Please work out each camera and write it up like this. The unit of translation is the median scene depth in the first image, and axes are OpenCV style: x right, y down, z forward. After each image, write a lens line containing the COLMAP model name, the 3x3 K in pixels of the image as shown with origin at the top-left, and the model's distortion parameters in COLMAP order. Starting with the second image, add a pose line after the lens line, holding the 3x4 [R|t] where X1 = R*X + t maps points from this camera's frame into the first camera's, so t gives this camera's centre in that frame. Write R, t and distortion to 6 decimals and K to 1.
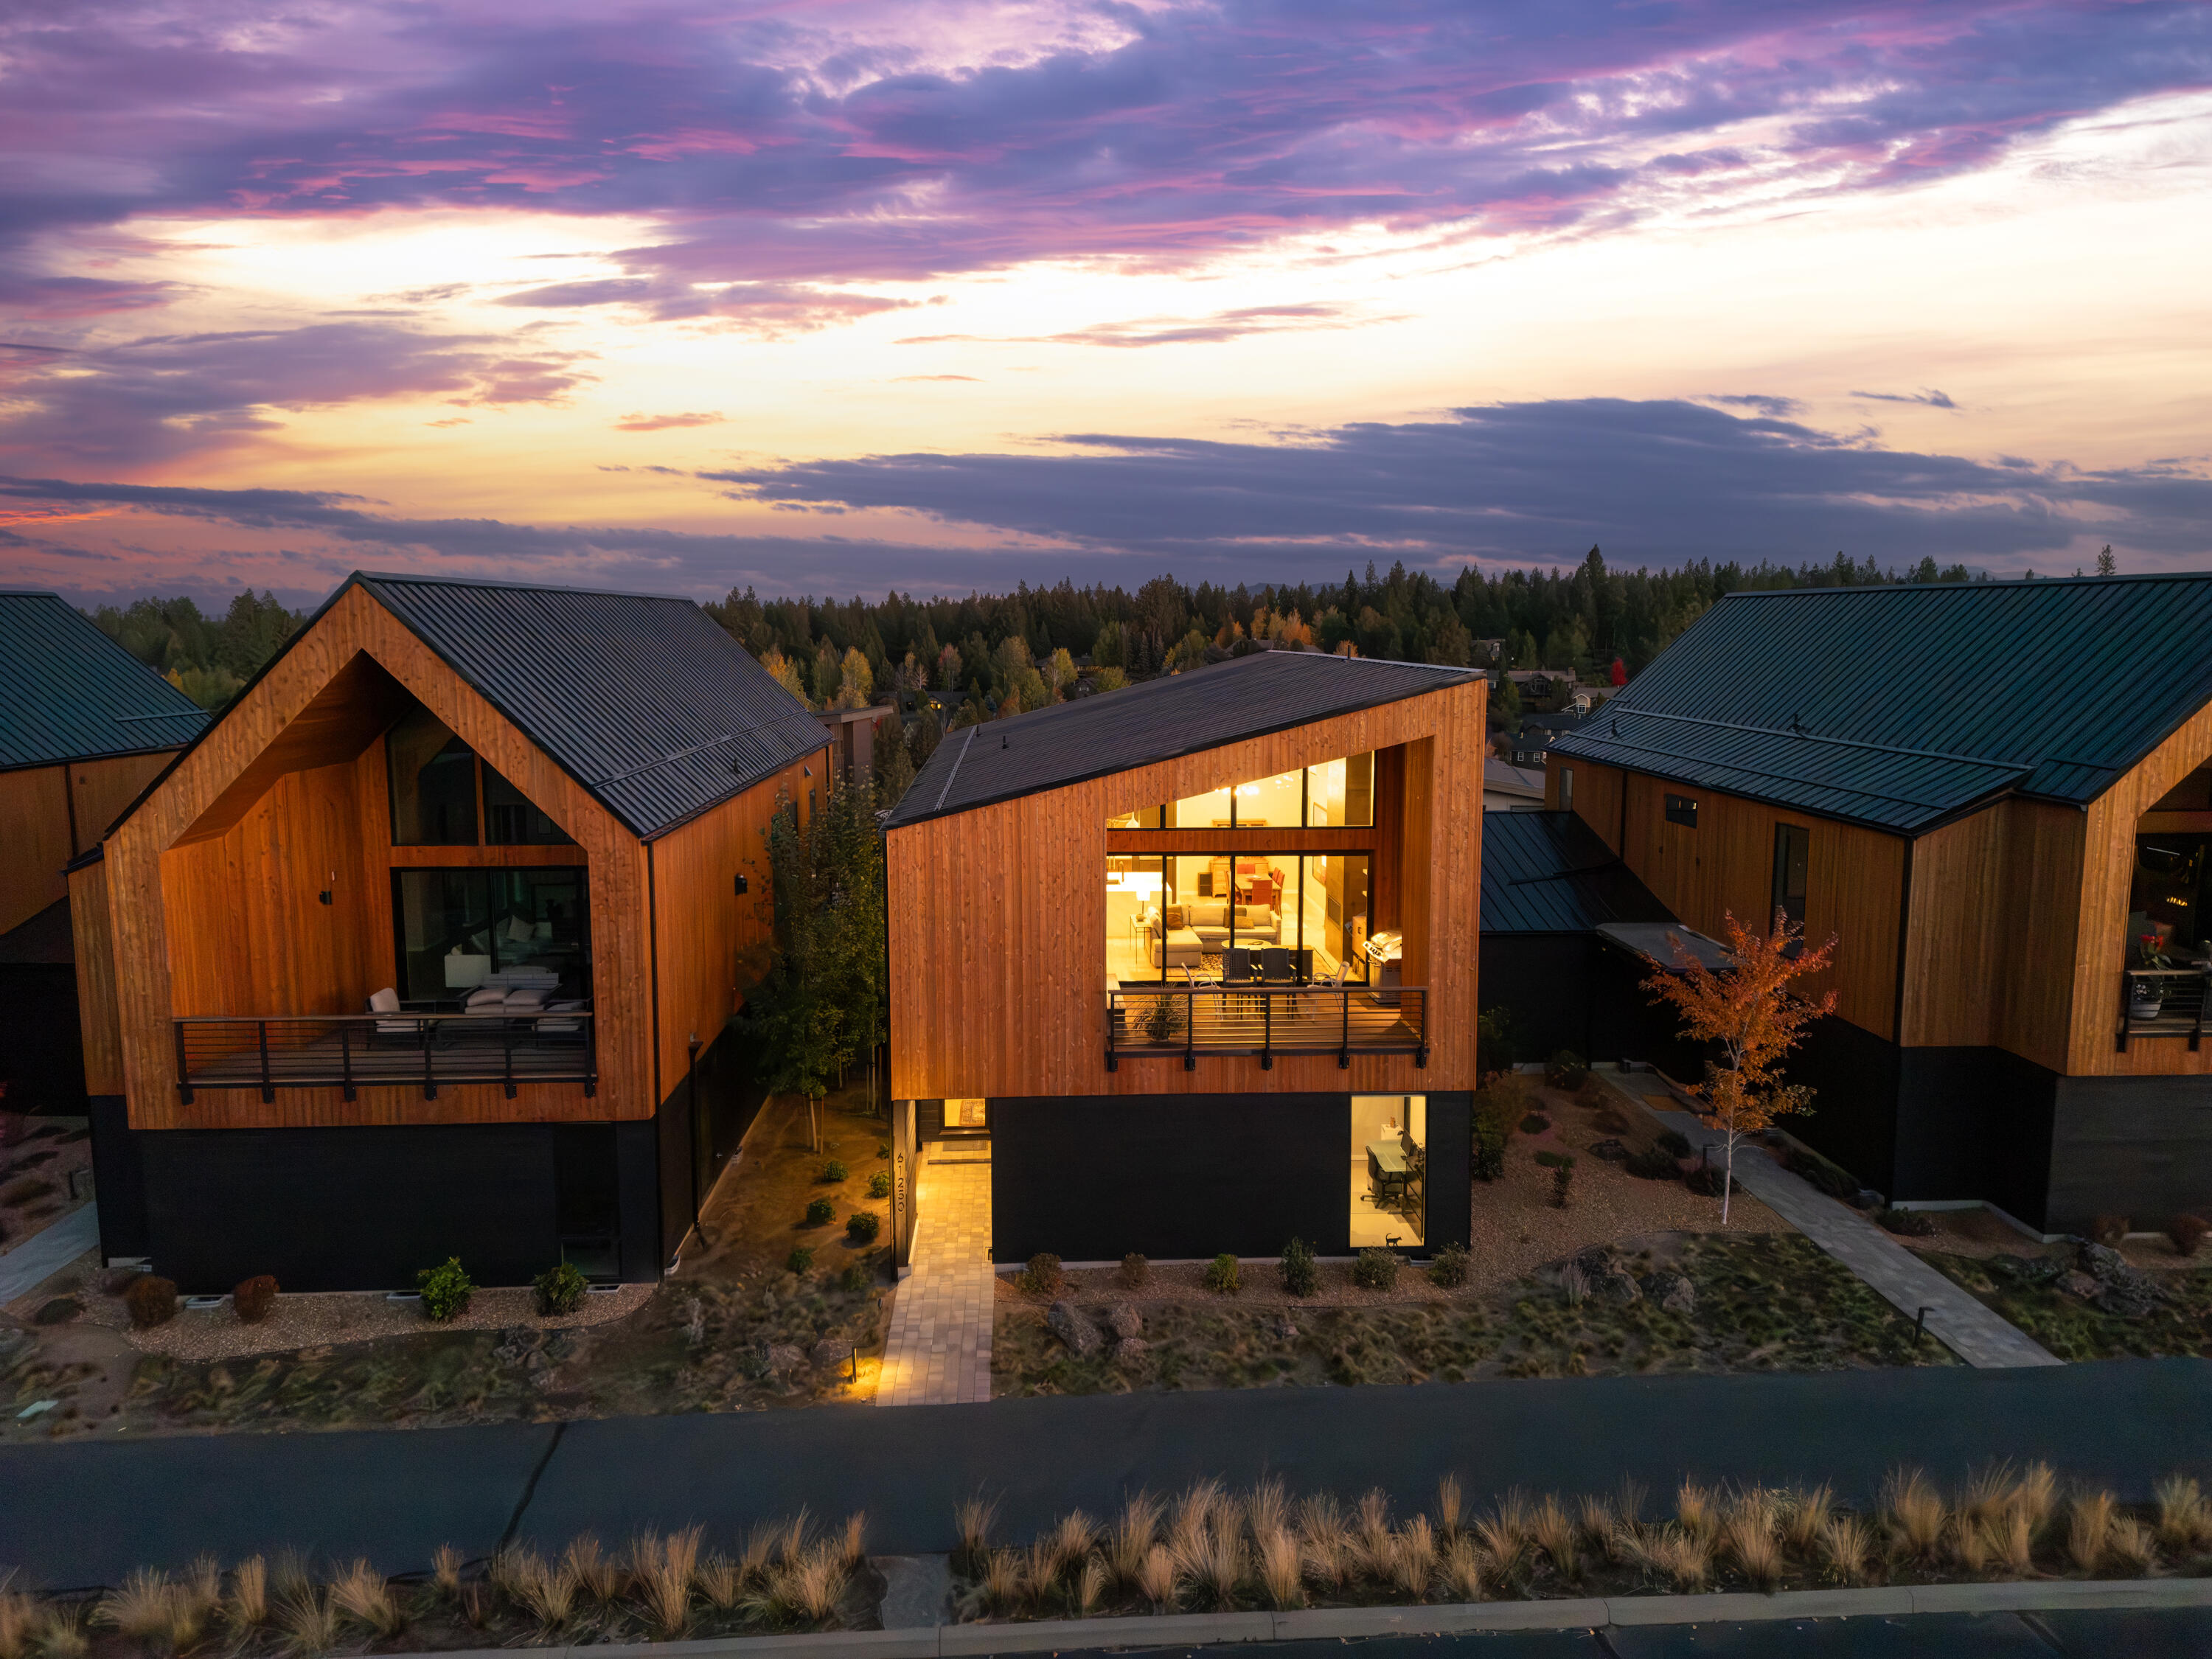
lens RADIAL K [[1531.0, 0, 1106.0], [0, 1531.0, 829.5], [0, 0, 1]] dist [0.099284, -0.094807]
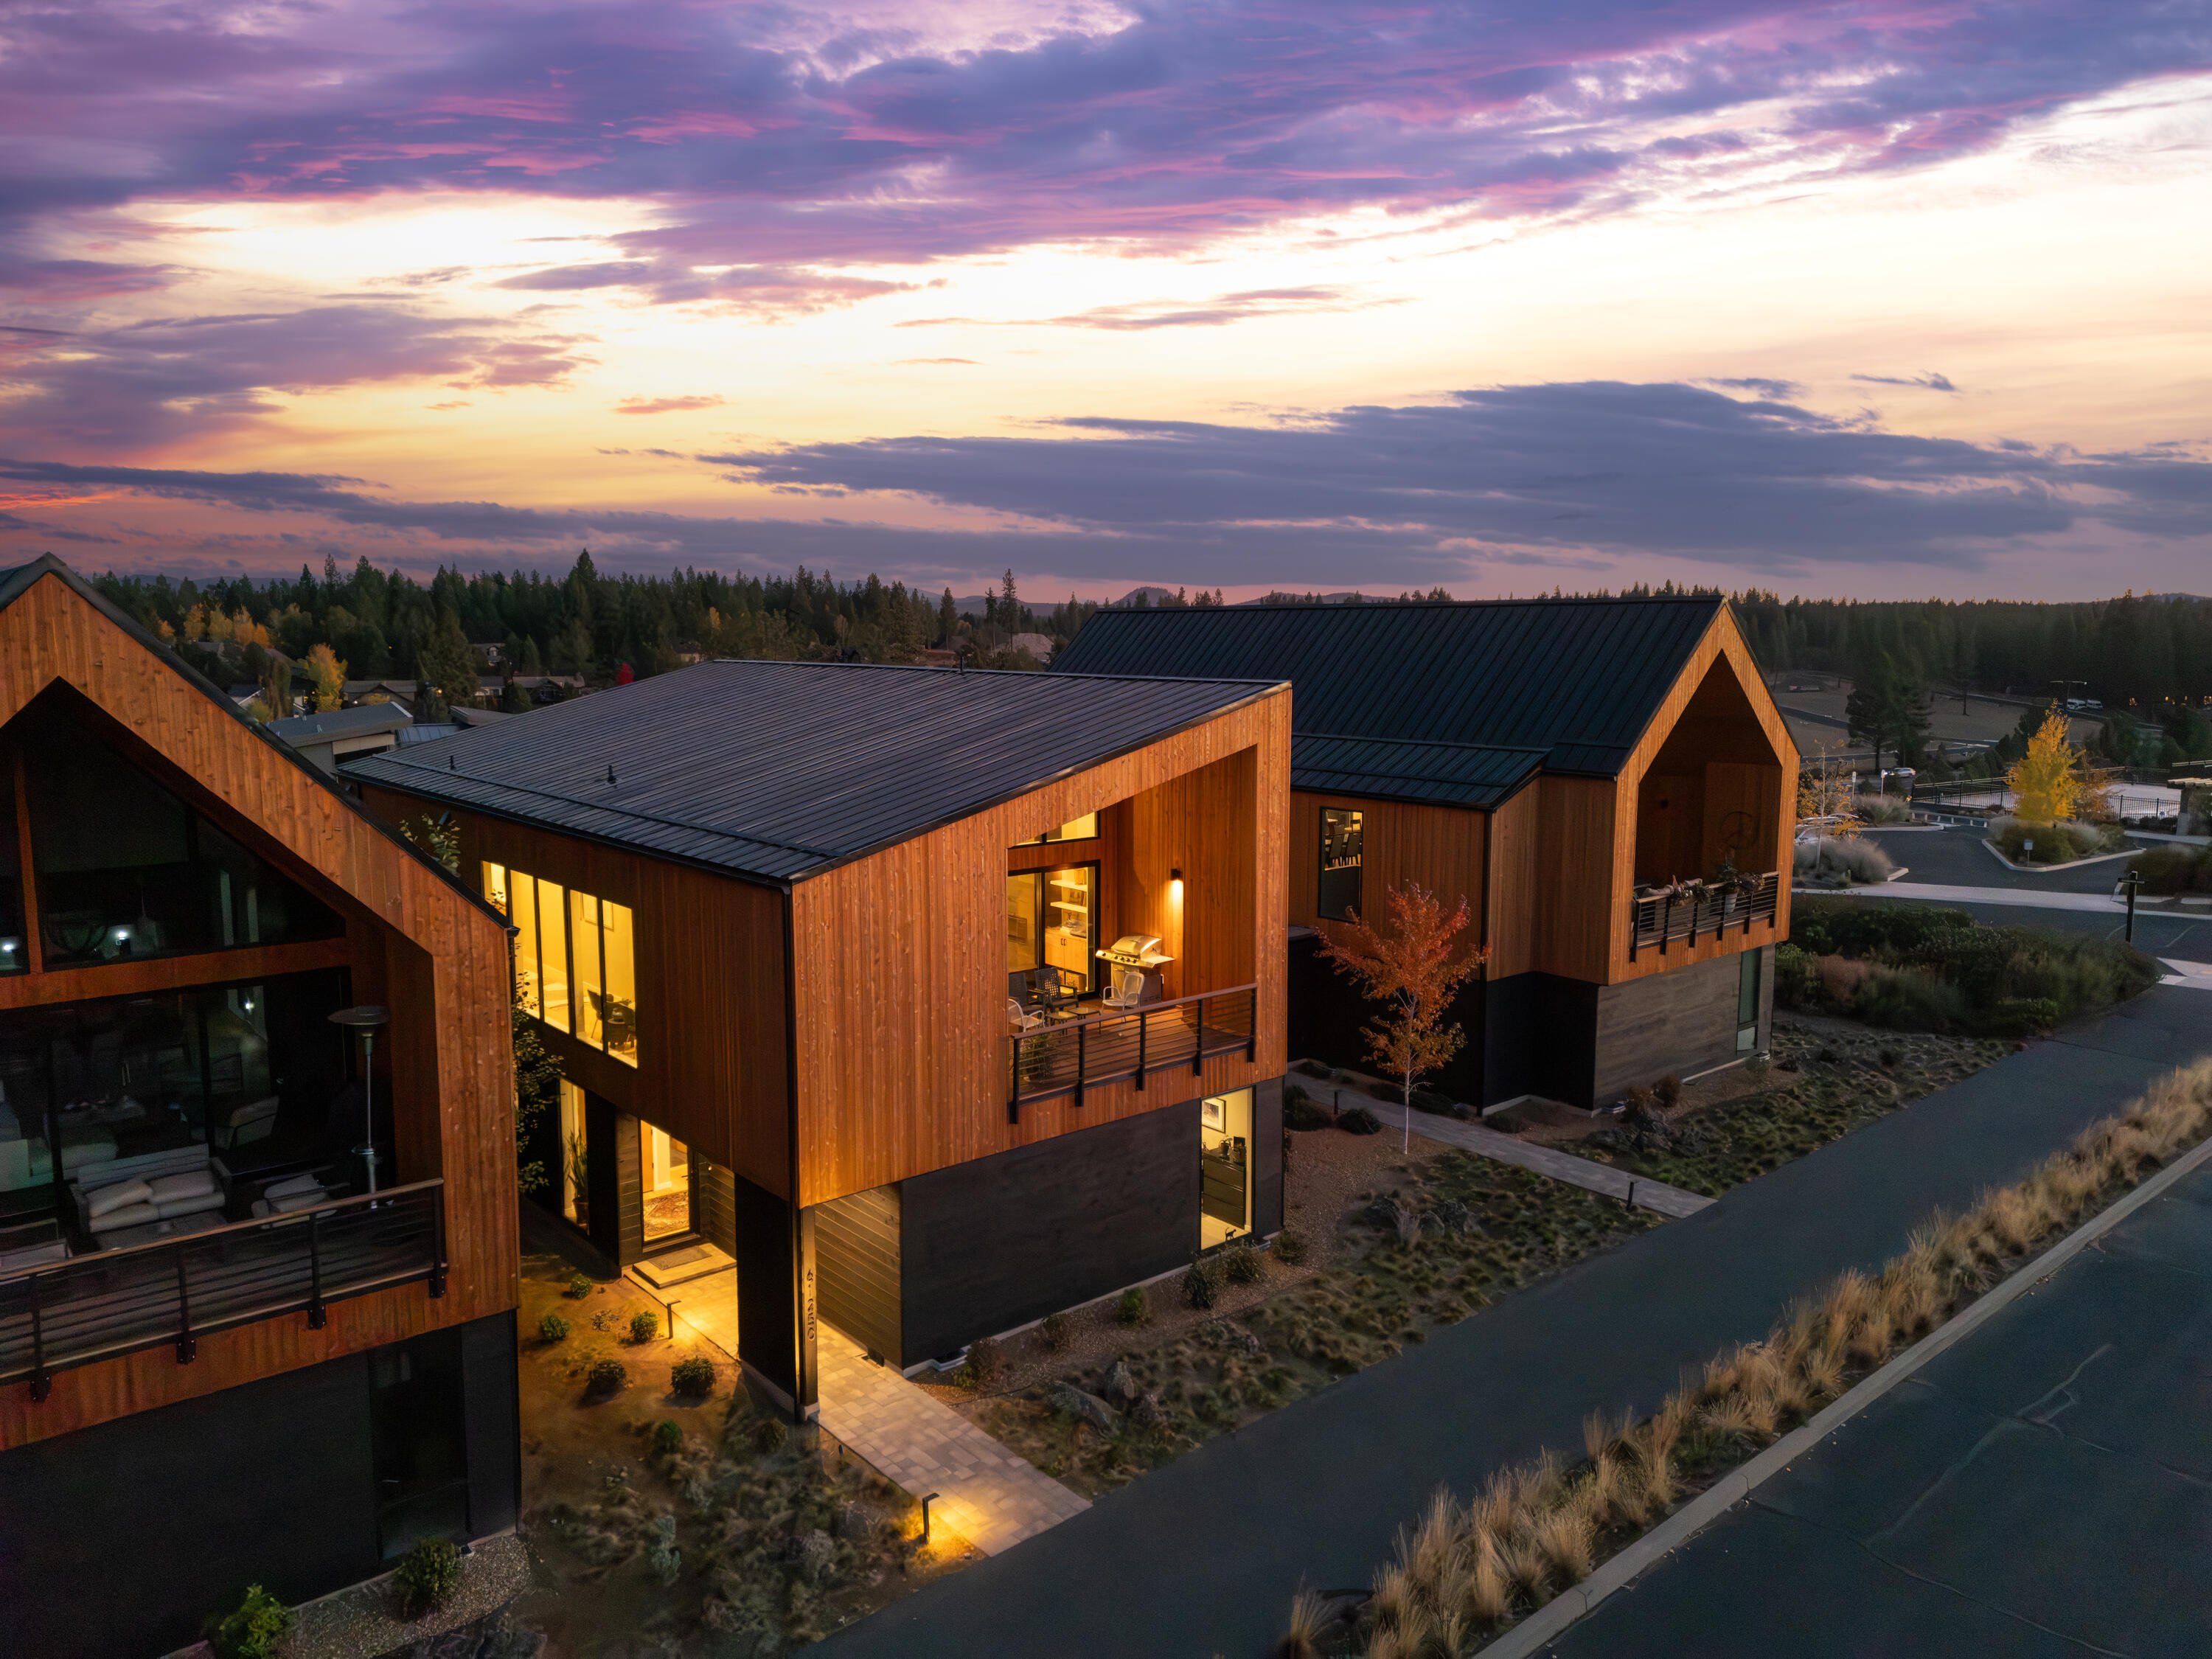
lens RADIAL K [[1531.0, 0, 1106.0], [0, 1531.0, 829.5], [0, 0, 1]] dist [0.099284, -0.094807]
pose [[0.796430, -0.075935, 0.599944, -0.497434], [0.077590, 0.996716, 0.023154, -0.034804], [-0.599733, 0.028109, 0.799707, 0.229140]]
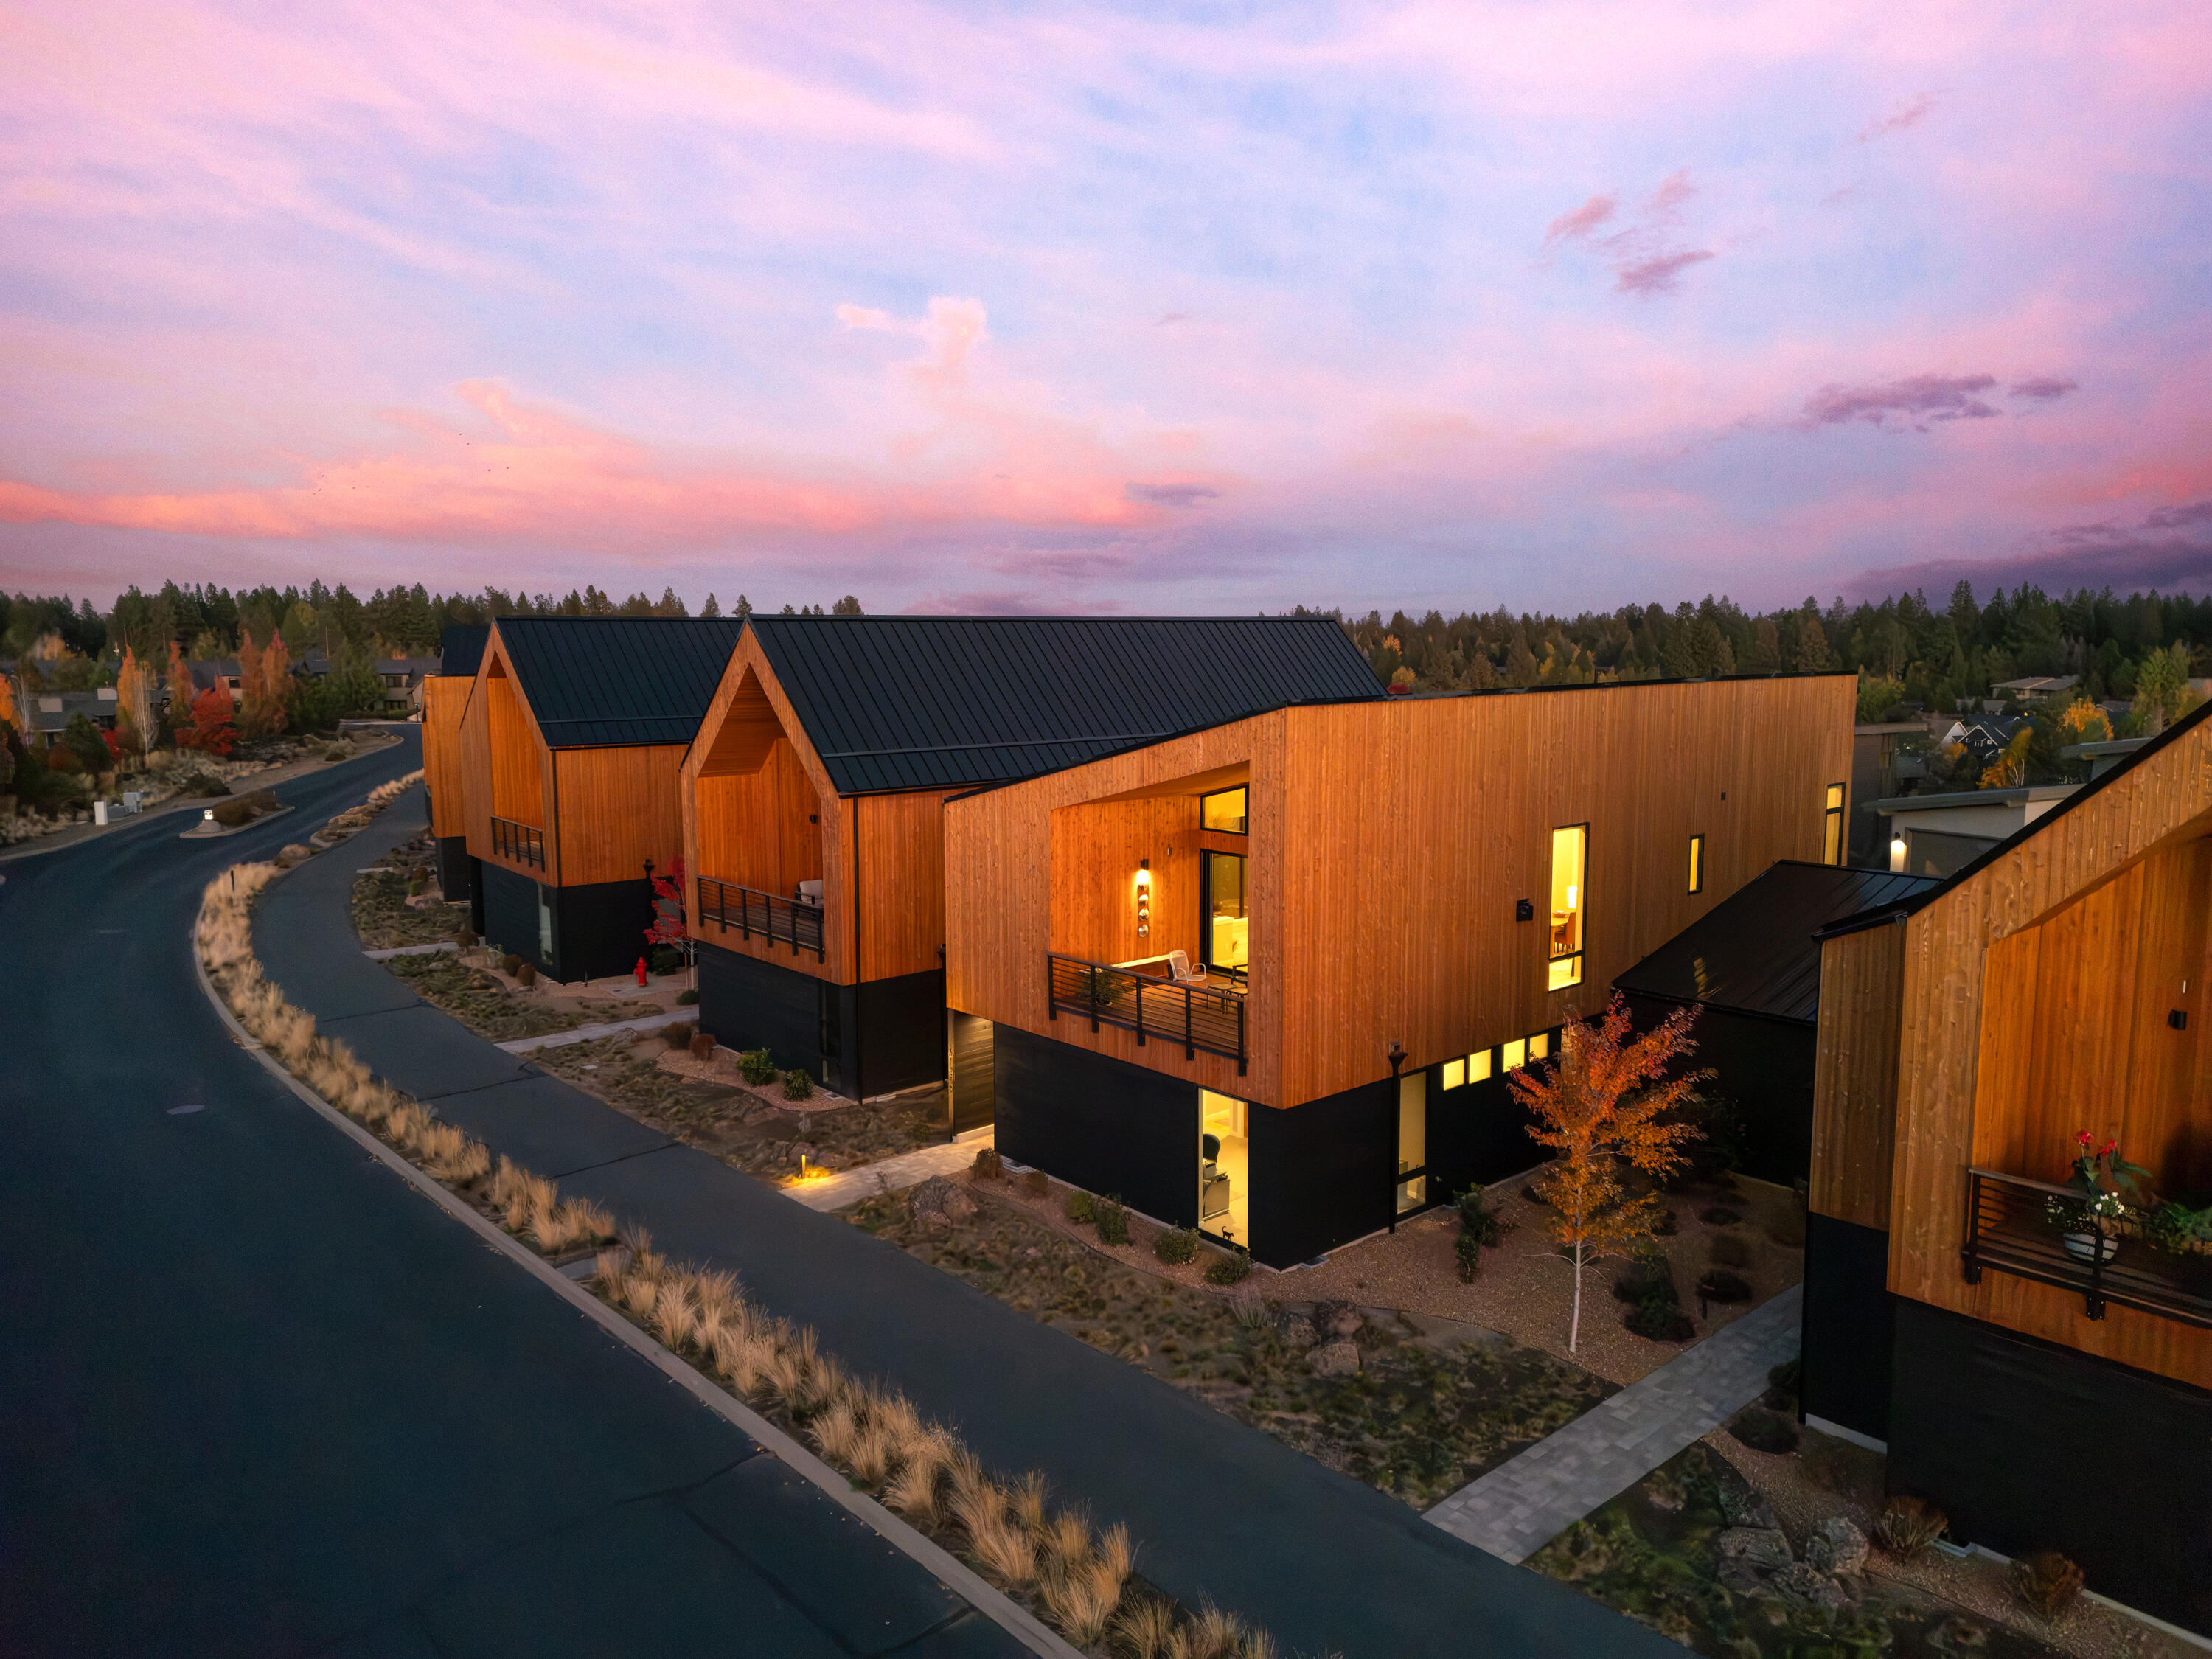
lens RADIAL K [[1531.0, 0, 1106.0], [0, 1531.0, 829.5], [0, 0, 1]] dist [0.099284, -0.094807]
pose [[0.626690, 0.101292, -0.772658, 0.959328], [-0.101755, 0.993664, 0.047733, -0.053489], [0.772597, 0.048708, 0.633026, 0.265332]]
